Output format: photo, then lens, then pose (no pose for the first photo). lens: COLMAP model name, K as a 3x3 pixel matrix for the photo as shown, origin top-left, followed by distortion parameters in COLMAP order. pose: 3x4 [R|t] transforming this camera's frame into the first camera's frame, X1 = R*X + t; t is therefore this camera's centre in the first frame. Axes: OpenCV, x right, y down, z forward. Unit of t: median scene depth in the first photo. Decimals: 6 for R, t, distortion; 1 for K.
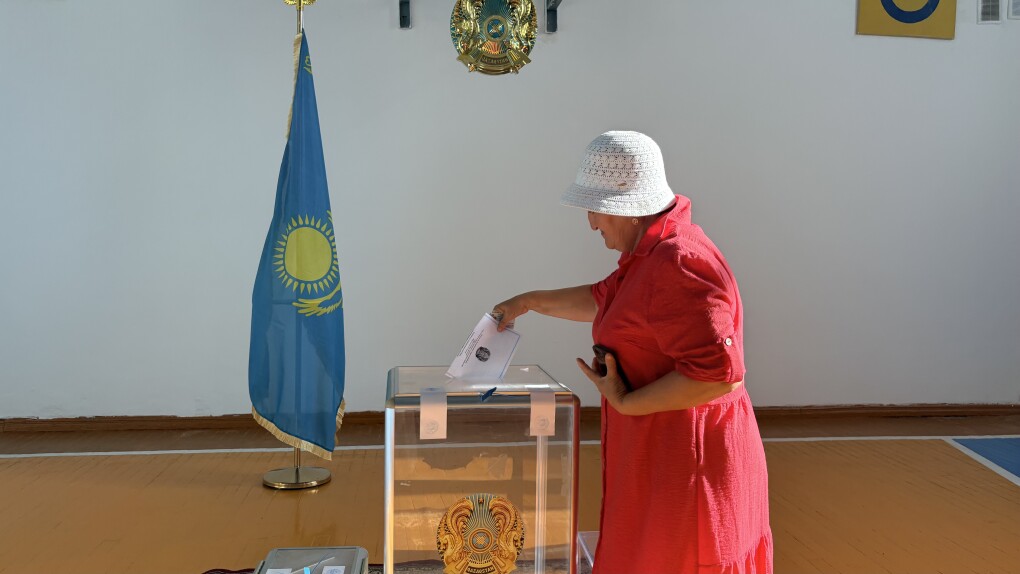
lens RADIAL K [[770.6, 0, 512.4], [0, 770.6, 293.4], [0, 0, 1]] dist [0.010572, 0.001237]
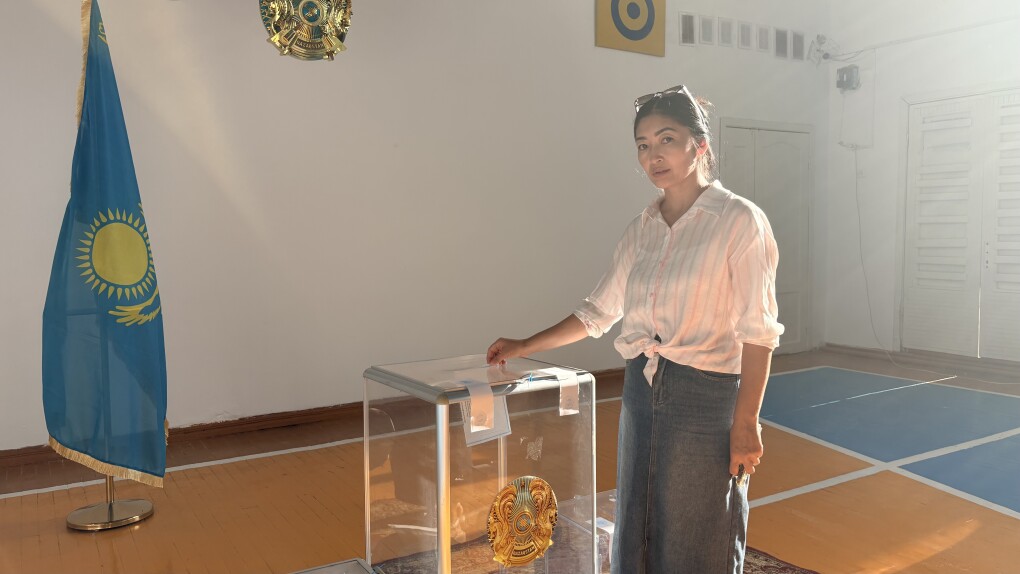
lens RADIAL K [[767.5, 0, 507.3], [0, 767.5, 289.5], [0, 0, 1]] dist [0.031443, -0.039322]
pose [[0.907942, -0.052419, 0.415806, -0.228473], [0.049921, 0.998610, 0.016886, -0.004319], [-0.416113, 0.005426, 0.909297, 0.036058]]
